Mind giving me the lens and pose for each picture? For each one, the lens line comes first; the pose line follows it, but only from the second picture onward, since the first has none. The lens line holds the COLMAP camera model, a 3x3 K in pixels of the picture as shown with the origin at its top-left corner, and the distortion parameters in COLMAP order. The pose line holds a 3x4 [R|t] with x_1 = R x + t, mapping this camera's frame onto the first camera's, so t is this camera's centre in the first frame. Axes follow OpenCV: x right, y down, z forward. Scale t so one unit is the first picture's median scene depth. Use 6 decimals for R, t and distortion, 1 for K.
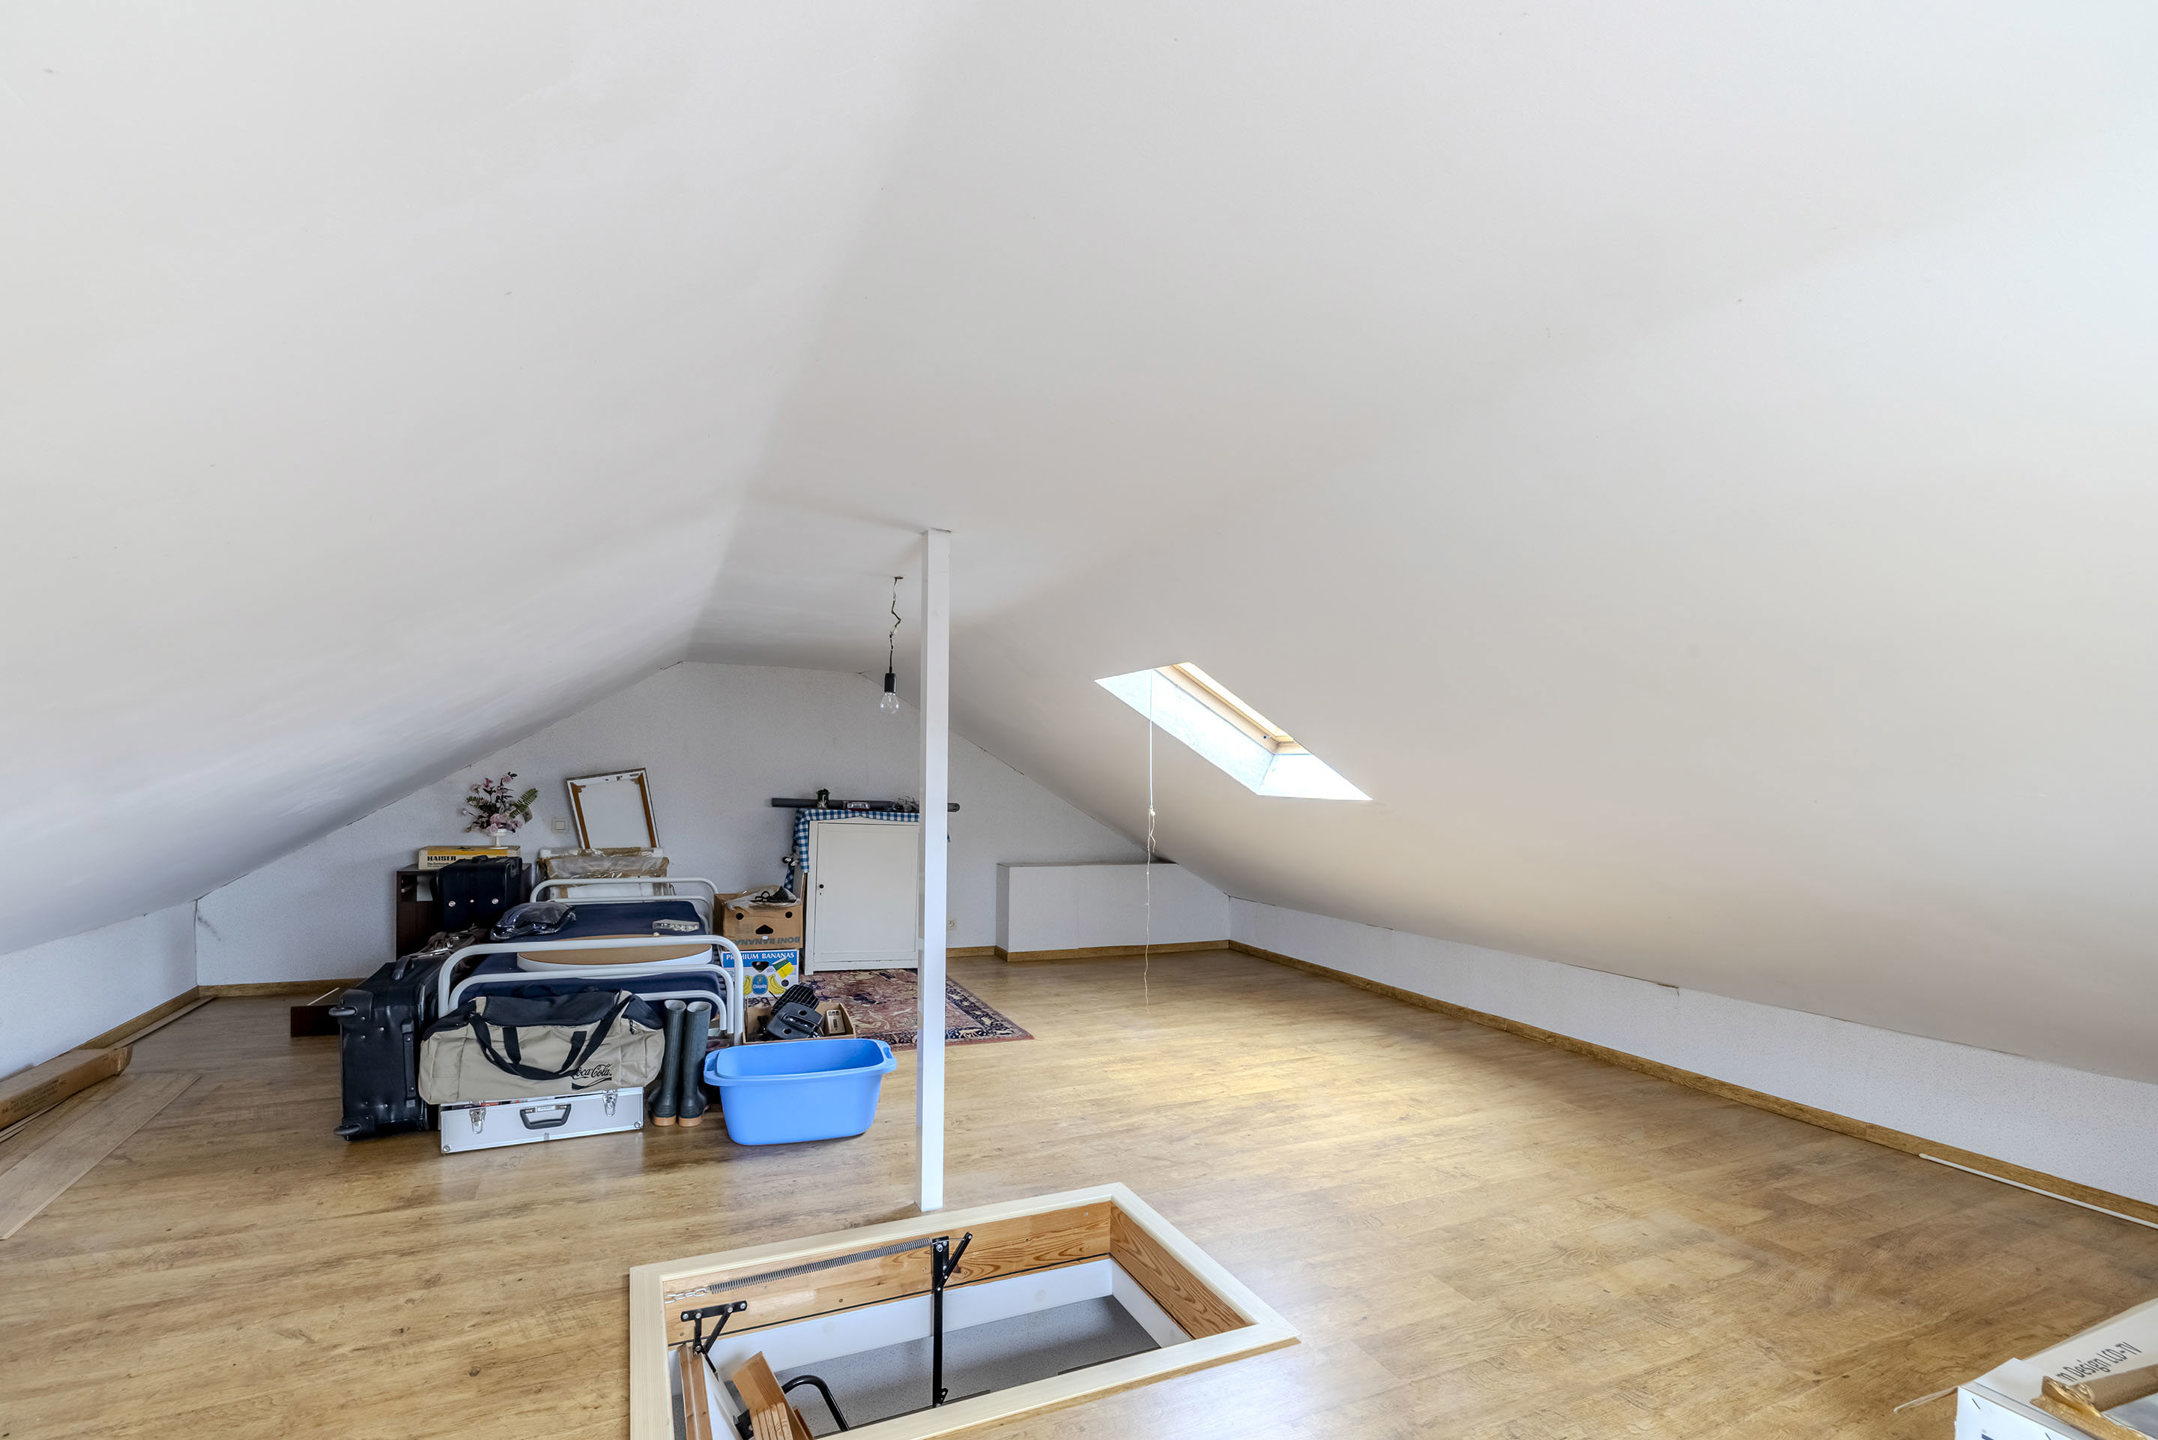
lens RADIAL K [[903.1, 0, 1042.0], [0, 903.1, 712.5], [0, 0, 1]] dist [0.000951, -0.000124]
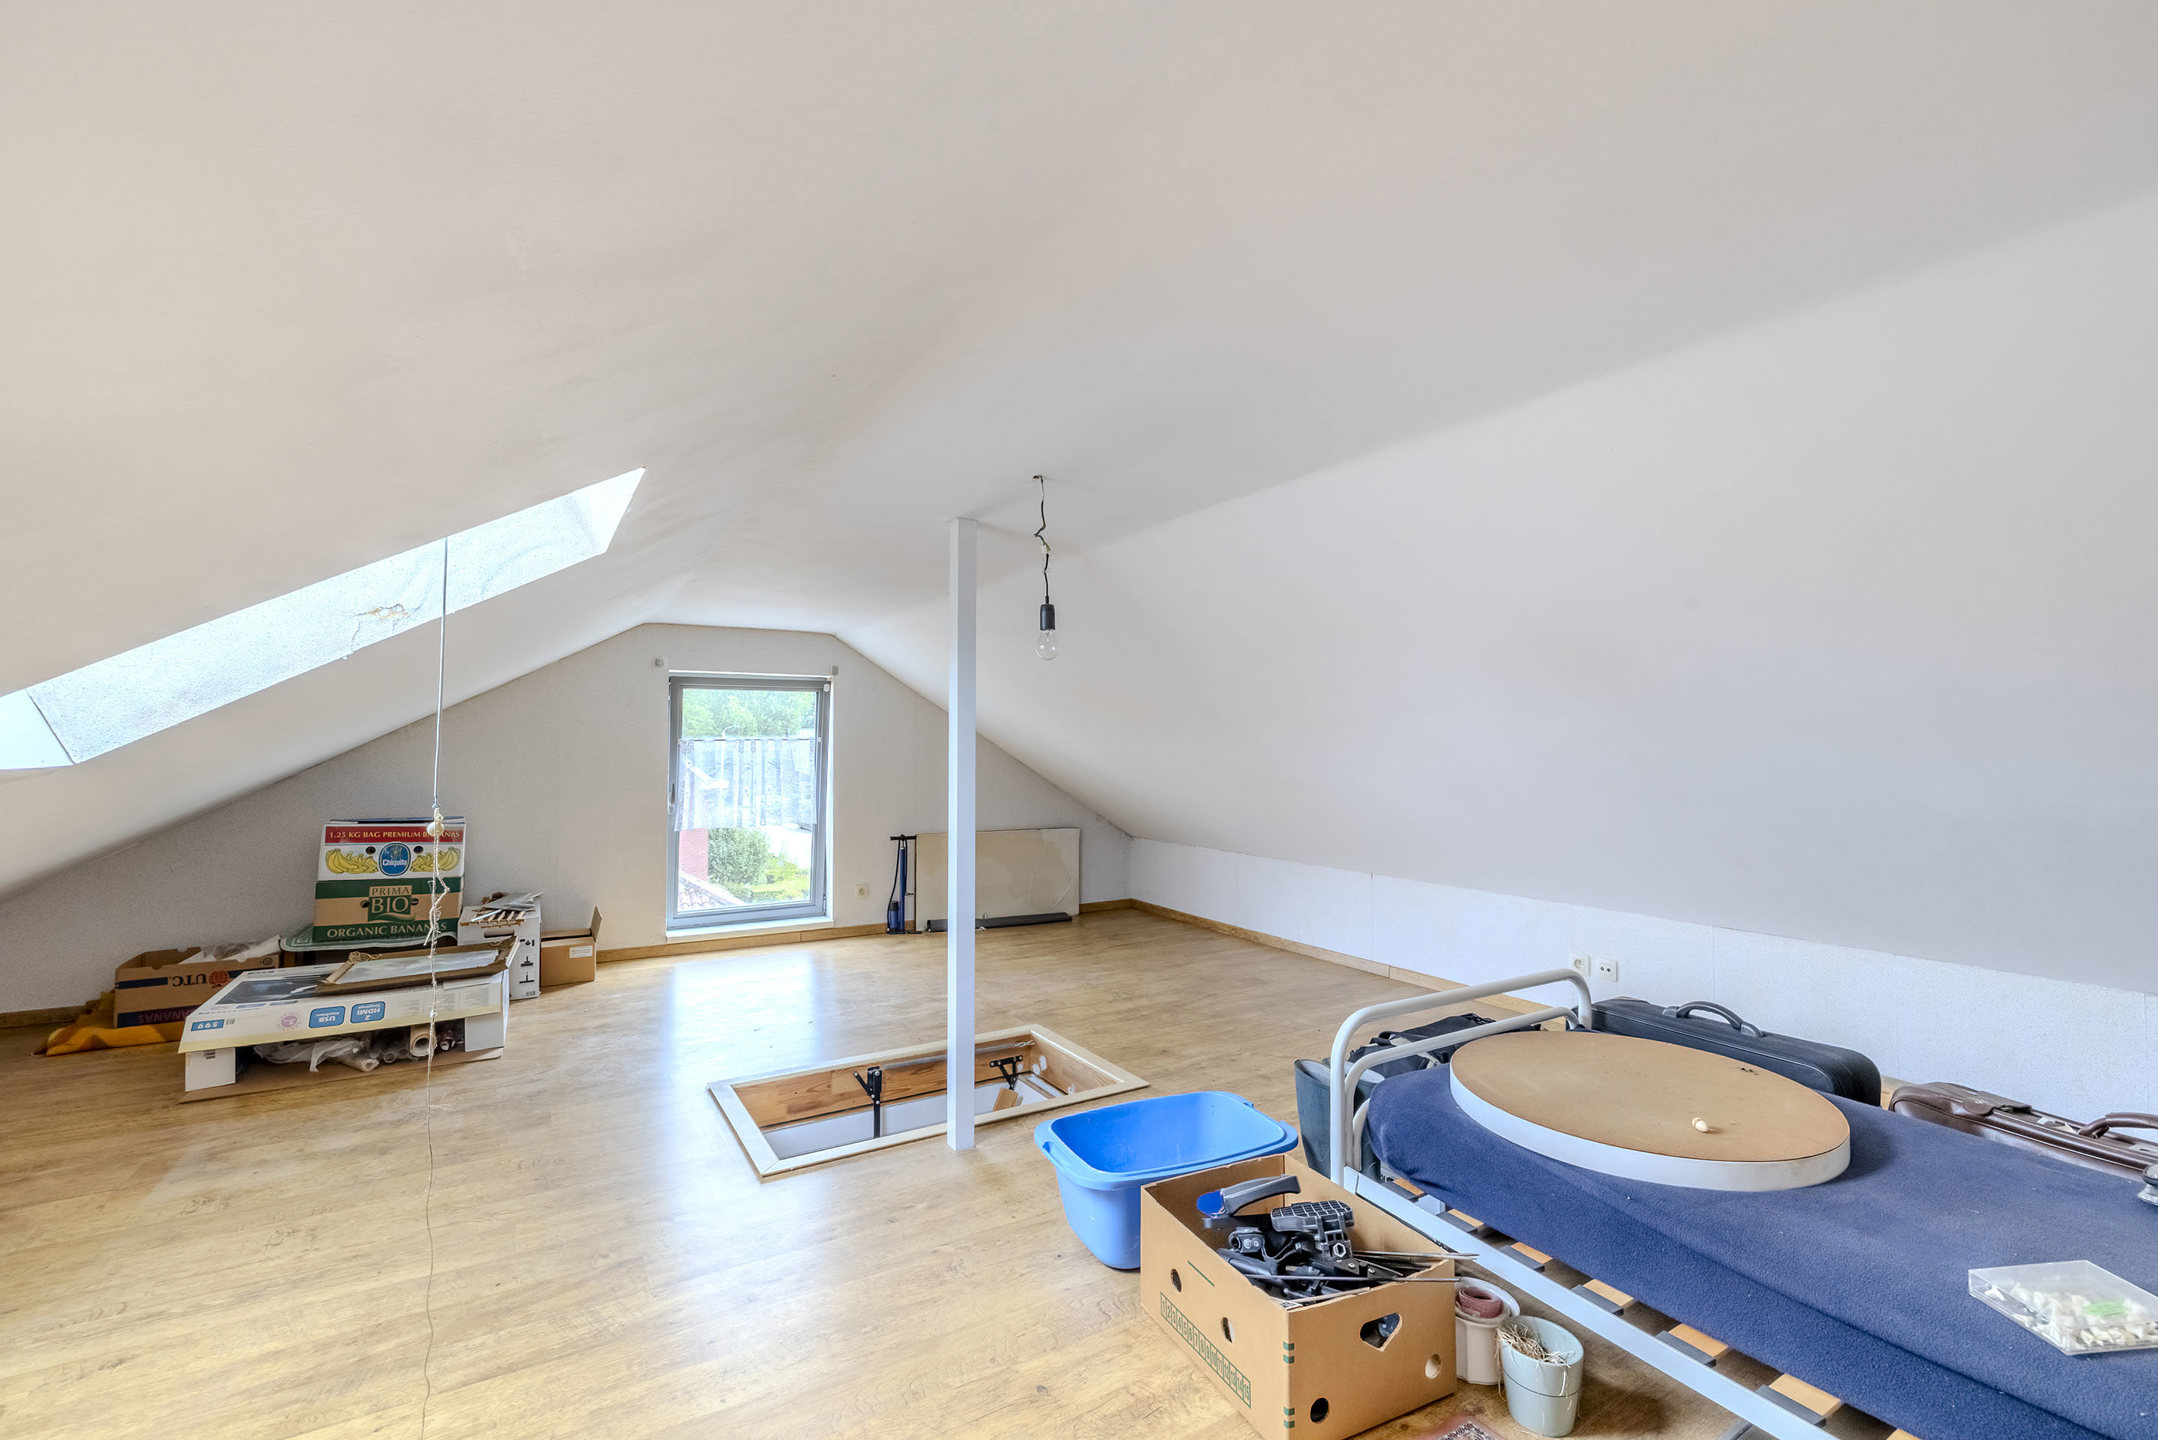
lens RADIAL K [[903.1, 0, 1042.0], [0, 903.1, 712.5], [0, 0, 1]] dist [0.000951, -0.000124]
pose [[-0.994412, -0.028838, -0.101557, -0.095145], [-0.016762, 0.992895, -0.117811, 0.159088], [0.104233, -0.115450, -0.987829, 2.077261]]
